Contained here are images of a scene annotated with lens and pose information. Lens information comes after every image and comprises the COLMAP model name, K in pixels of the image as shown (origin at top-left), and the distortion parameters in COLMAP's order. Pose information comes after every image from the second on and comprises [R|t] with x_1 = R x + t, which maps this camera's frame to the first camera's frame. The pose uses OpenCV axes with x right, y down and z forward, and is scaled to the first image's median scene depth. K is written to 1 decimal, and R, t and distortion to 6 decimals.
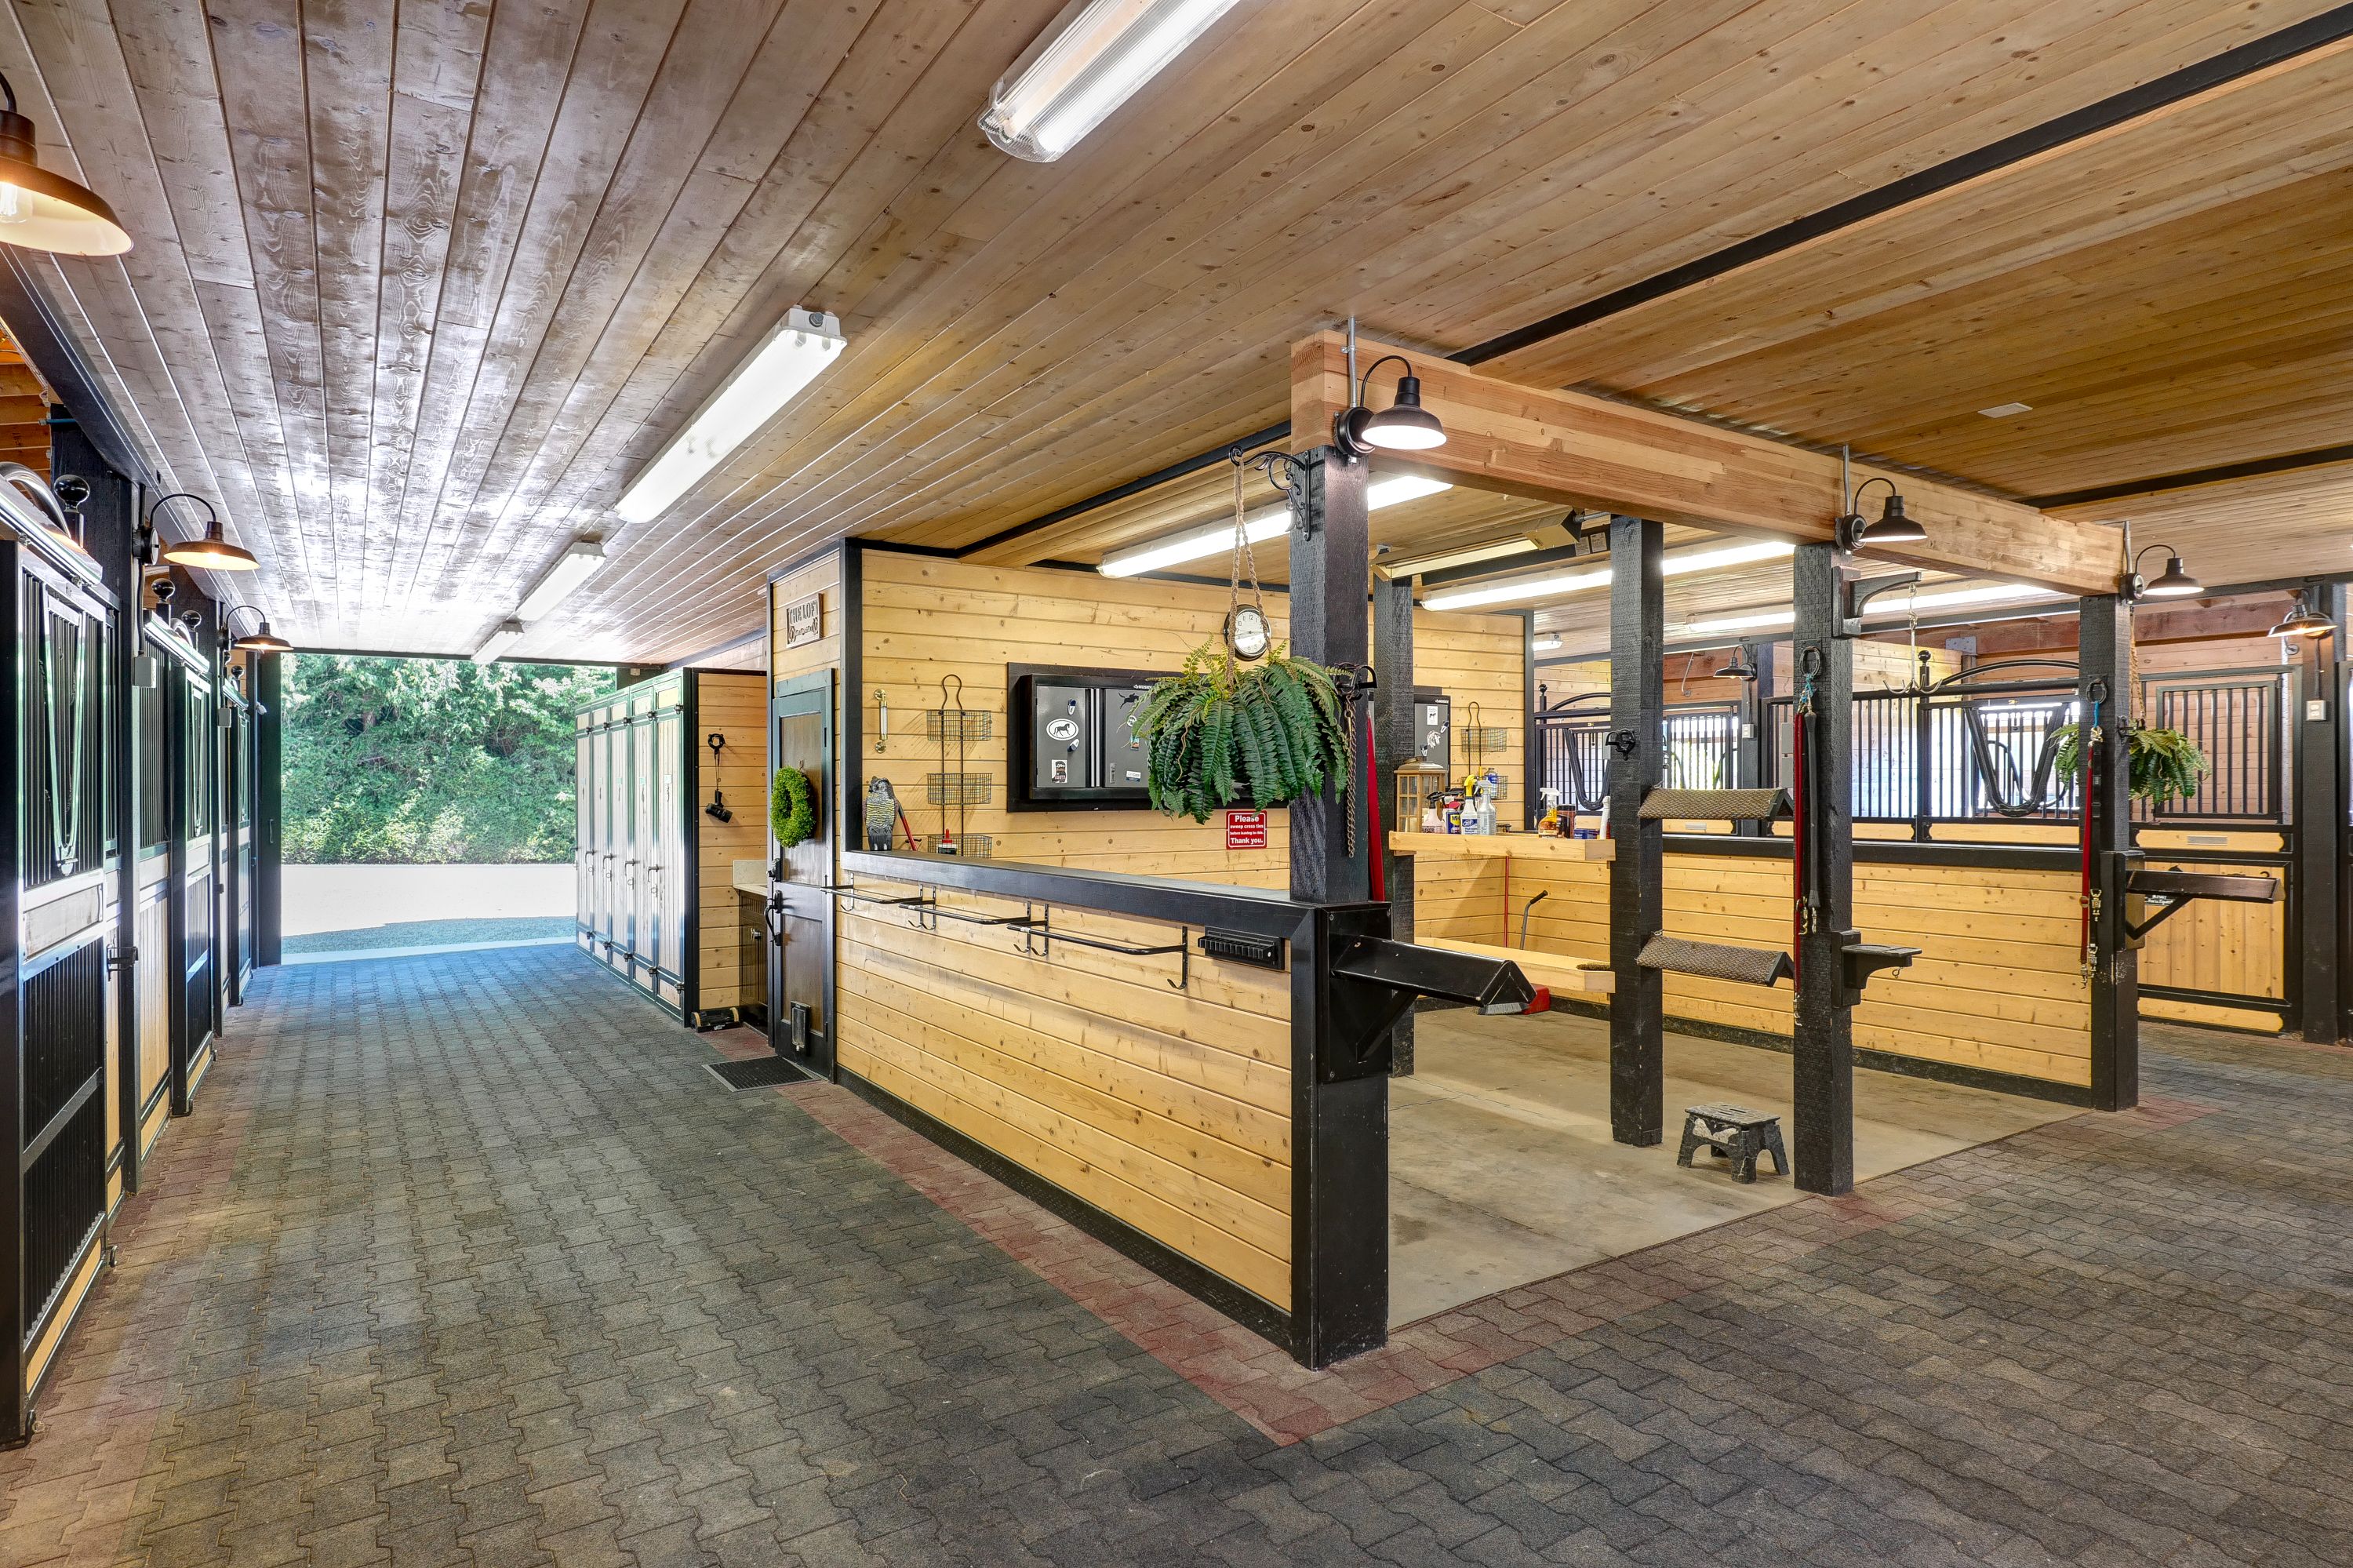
lens RADIAL K [[1268.2, 0, 1176.5], [0, 1268.2, 784.0], [0, 0, 1]] dist [0.001868, -0.001435]
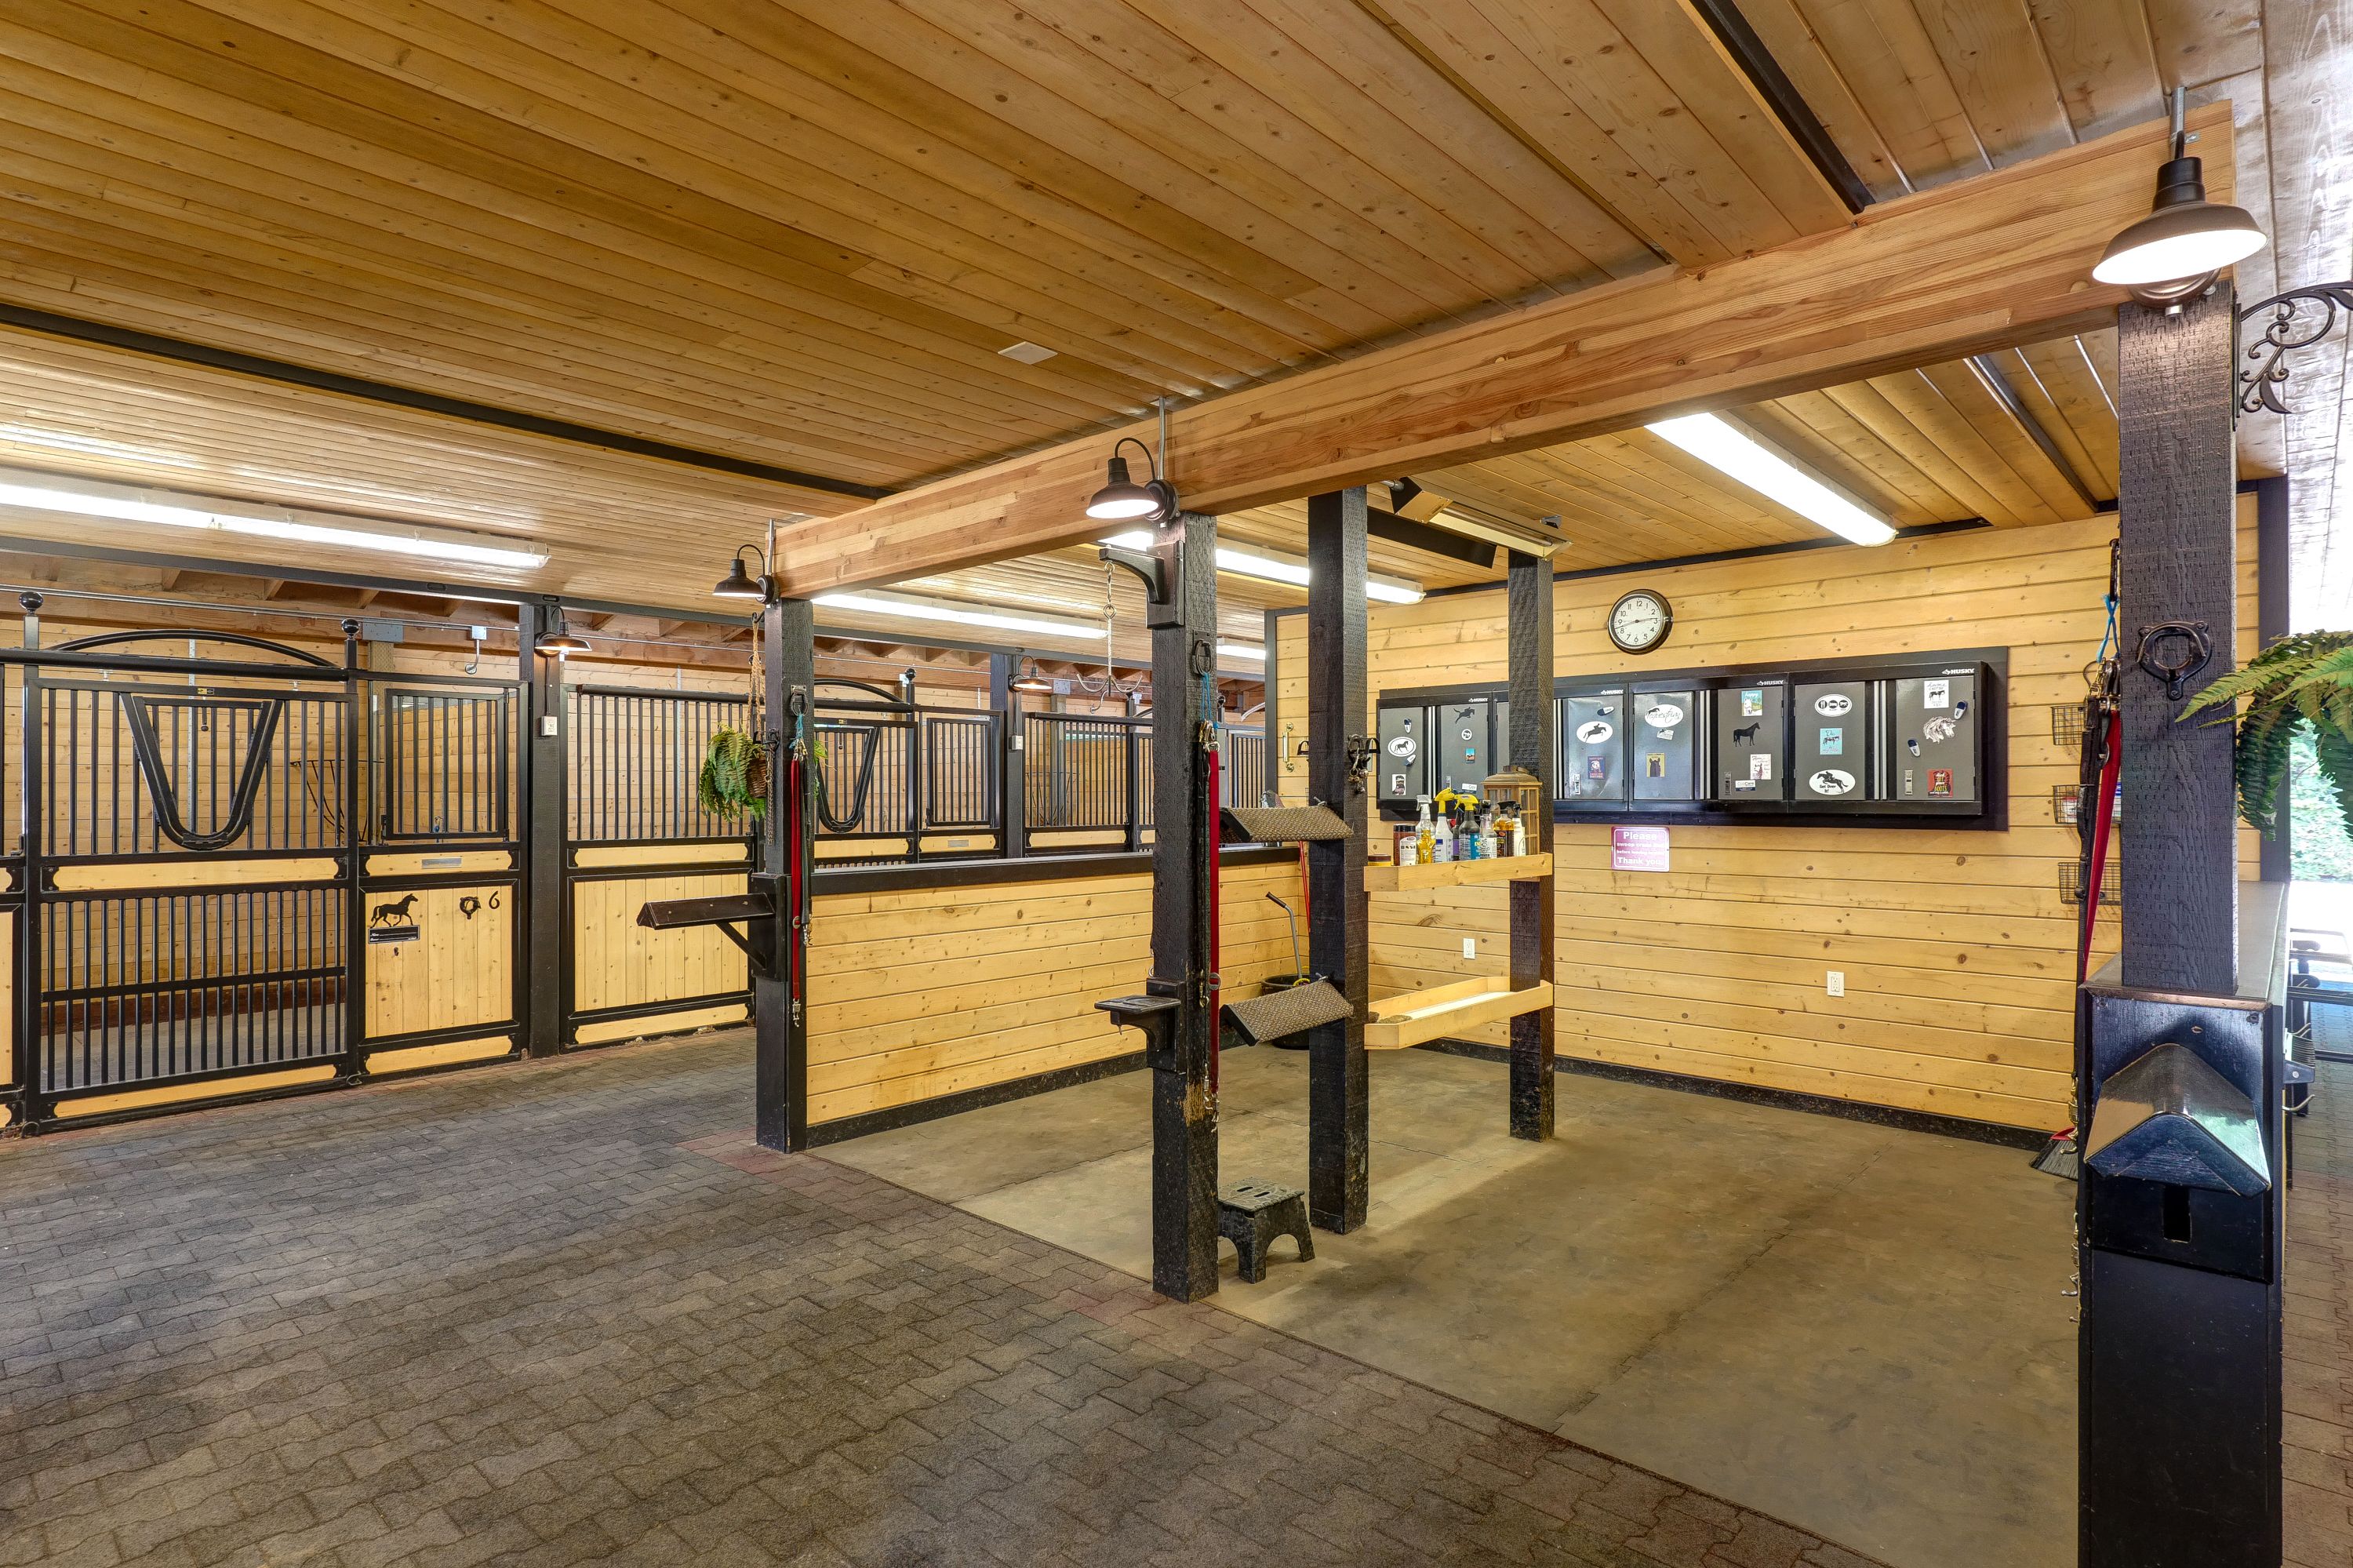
lens RADIAL K [[1222.3, 0, 1176.5], [0, 1222.3, 784.0], [0, 0, 1]] dist [0.002101, 0.000404]
pose [[0.243364, -0.005554, -0.969919, 0.885484], [0.003071, 0.999983, -0.004956, -0.005933], [0.969930, -0.001773, 0.243377, 0.550275]]
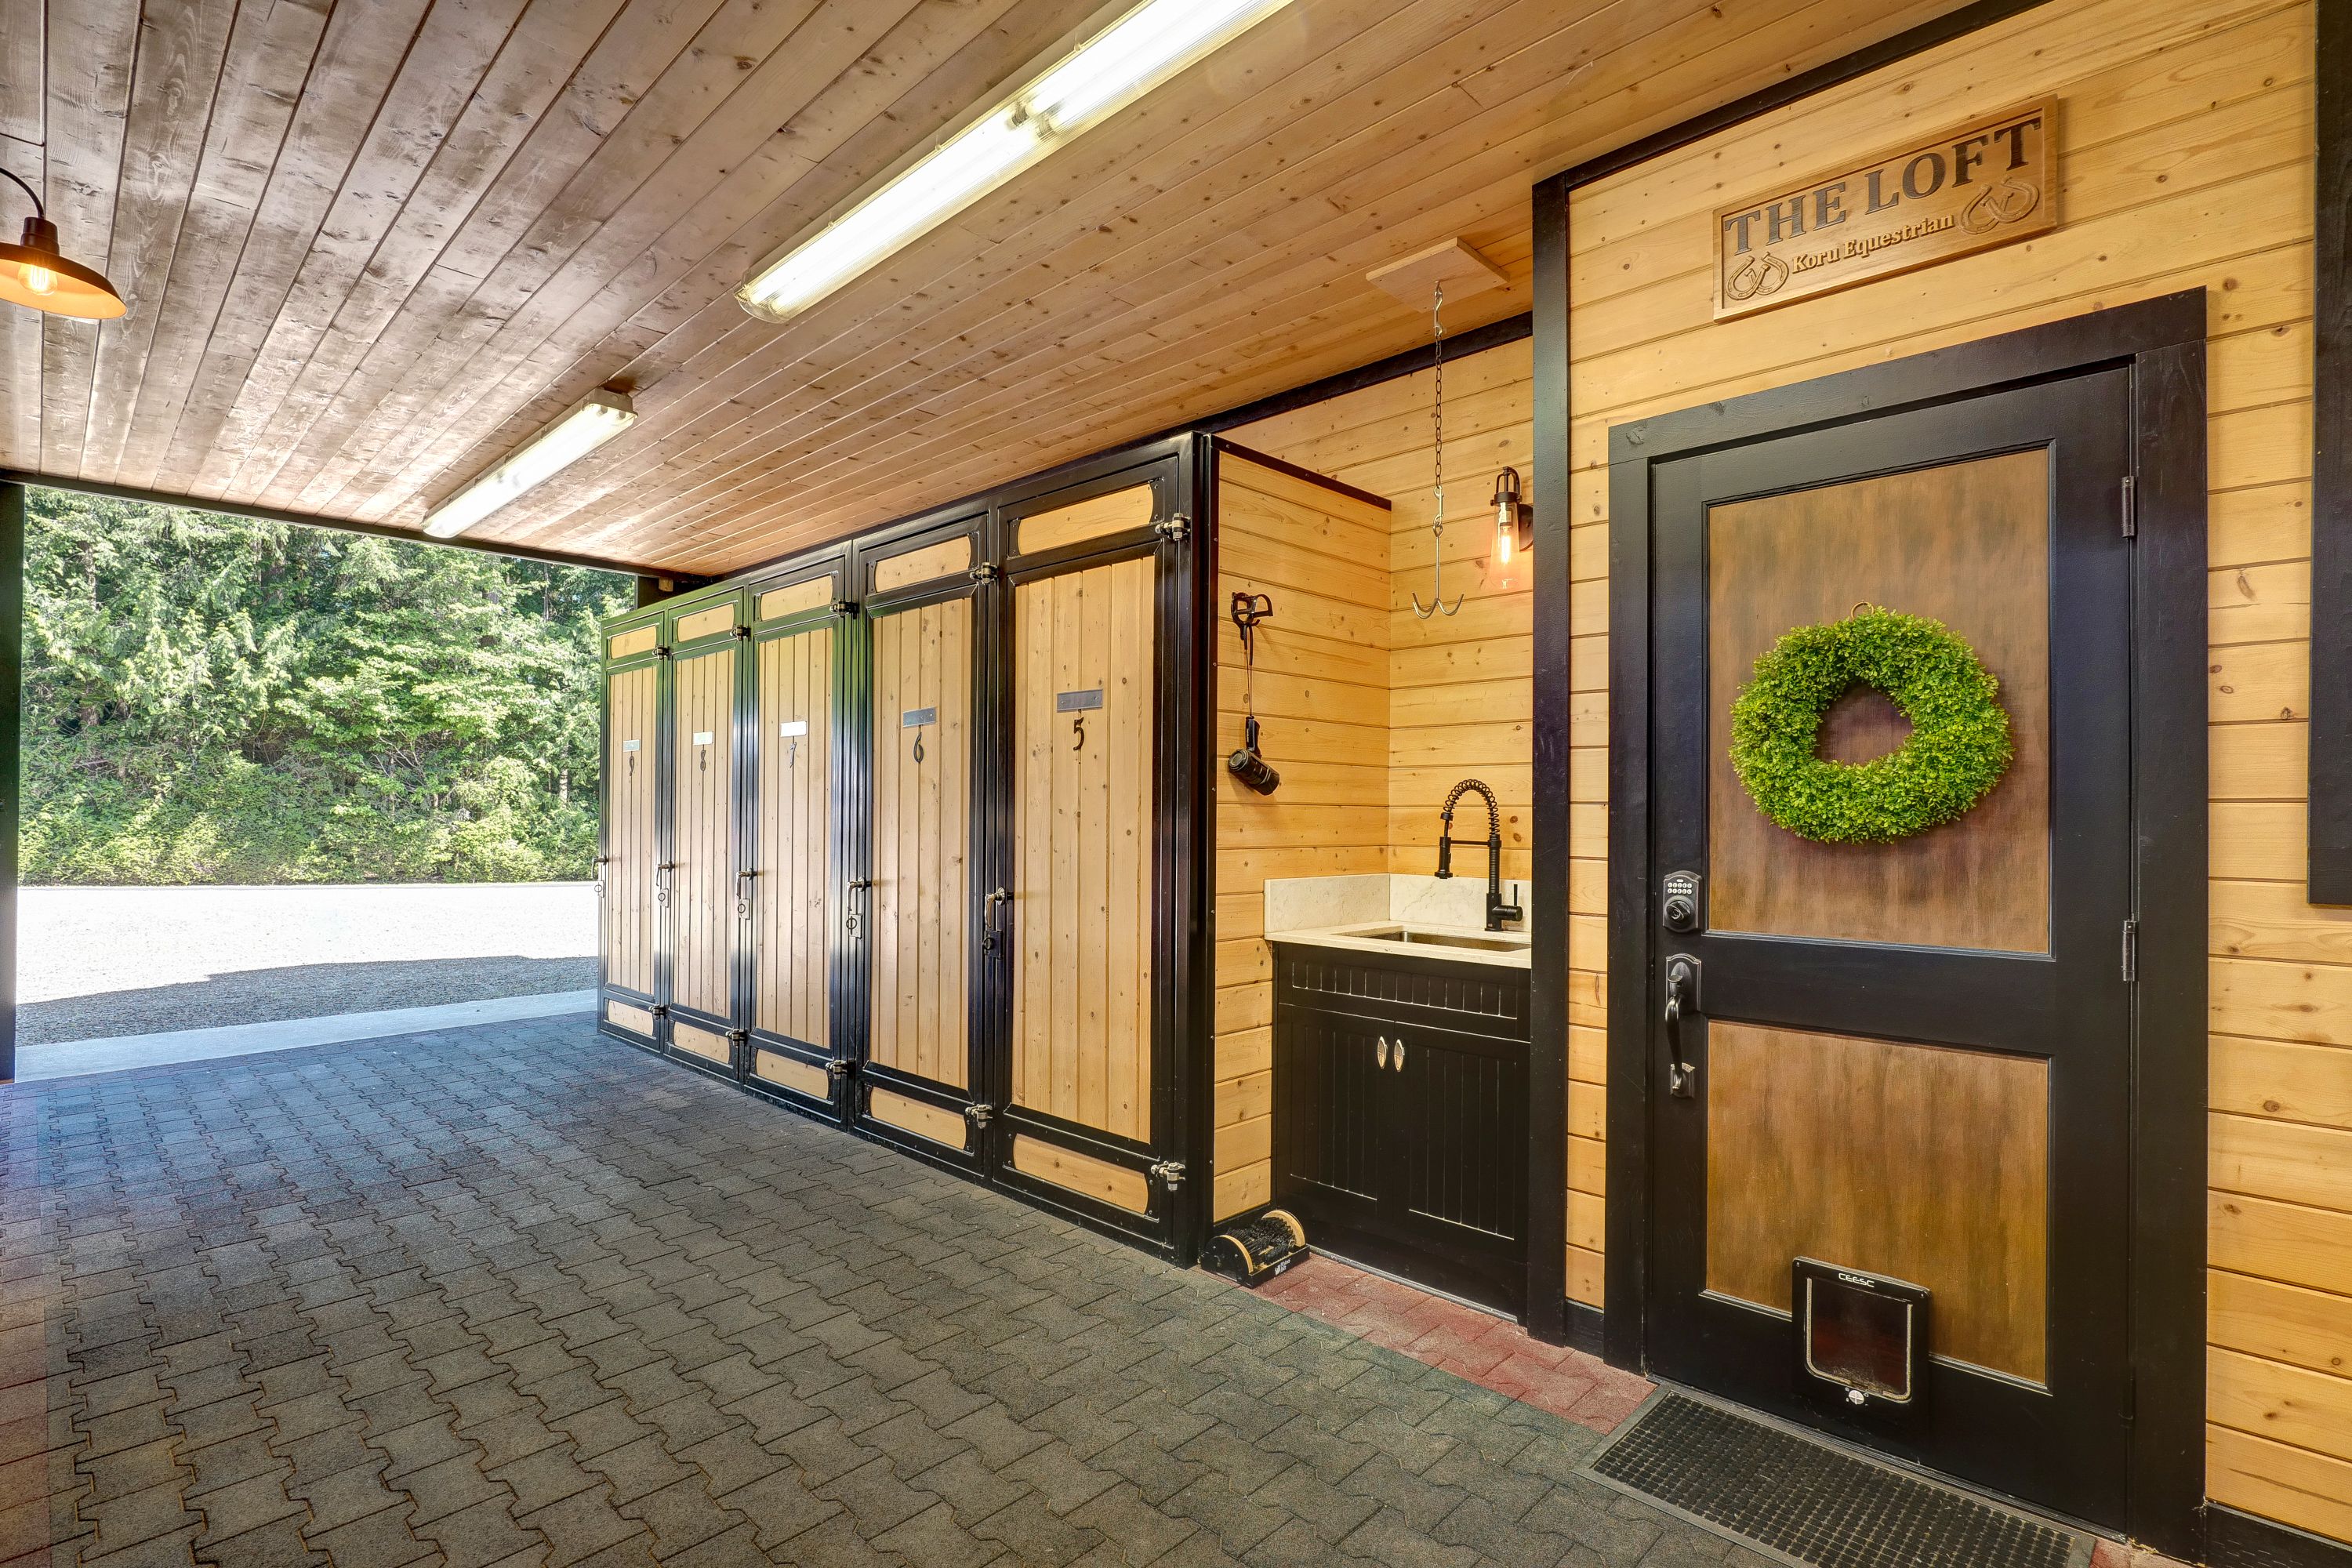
lens RADIAL K [[1120.2, 0, 1162.9], [0, 1120.2, 813.3], [0, 0, 1]] dist [0.000397, 0.000427]
pose [[0.978608, 0.007716, 0.205589, -0.557036], [-0.008358, 0.999963, 0.002256, 0.043896], [-0.205564, -0.003926, 0.978636, 0.741478]]
